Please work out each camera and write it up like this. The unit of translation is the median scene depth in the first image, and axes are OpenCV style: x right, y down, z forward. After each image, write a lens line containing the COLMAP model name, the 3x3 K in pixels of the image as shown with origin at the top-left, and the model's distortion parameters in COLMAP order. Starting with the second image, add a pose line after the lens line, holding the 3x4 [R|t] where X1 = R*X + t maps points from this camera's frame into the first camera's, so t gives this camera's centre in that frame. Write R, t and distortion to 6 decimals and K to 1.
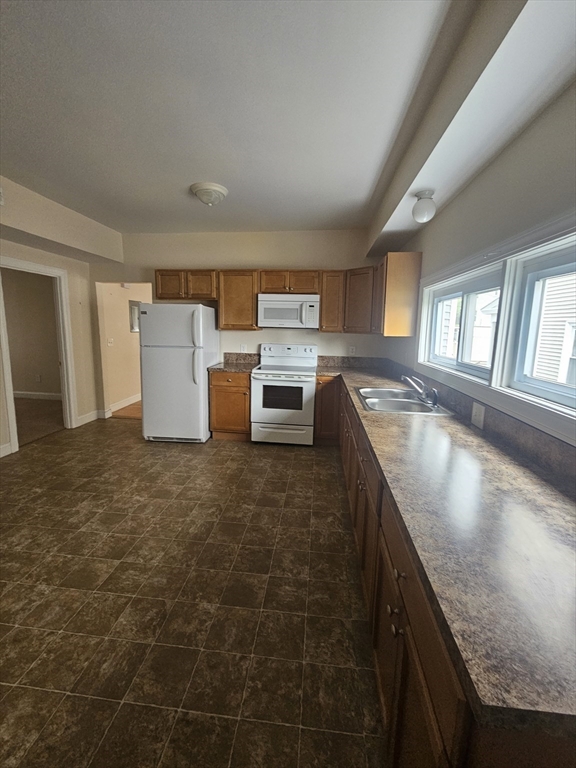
lens RADIAL K [[317.1, 0, 288.7], [0, 317.1, 374.1], [0, 0, 1]] dist [-0.001862, -0.000309]
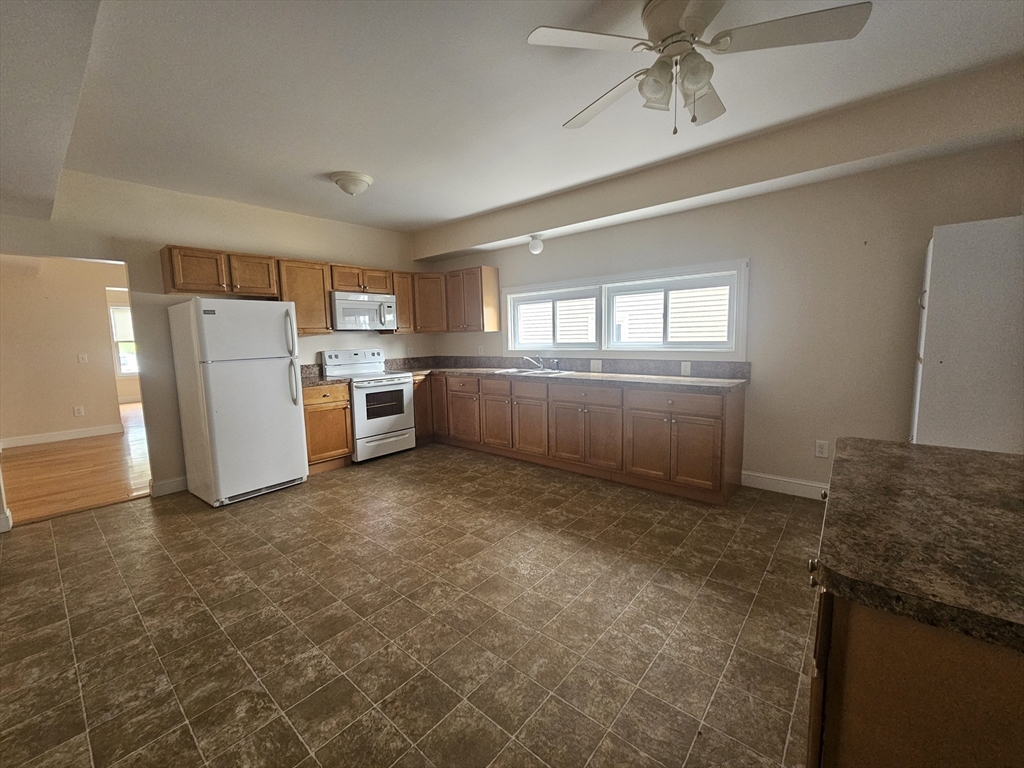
lens RADIAL K [[422.8, 0, 500.2], [0, 422.8, 383.0], [0, 0, 1]] dist [-0.001862, -0.000309]
pose [[0.573667, -0.128091, 0.809011, -0.826477], [0.161403, 0.986009, 0.041665, 0.015887], [-0.803029, 0.106675, 0.586314, -0.001927]]
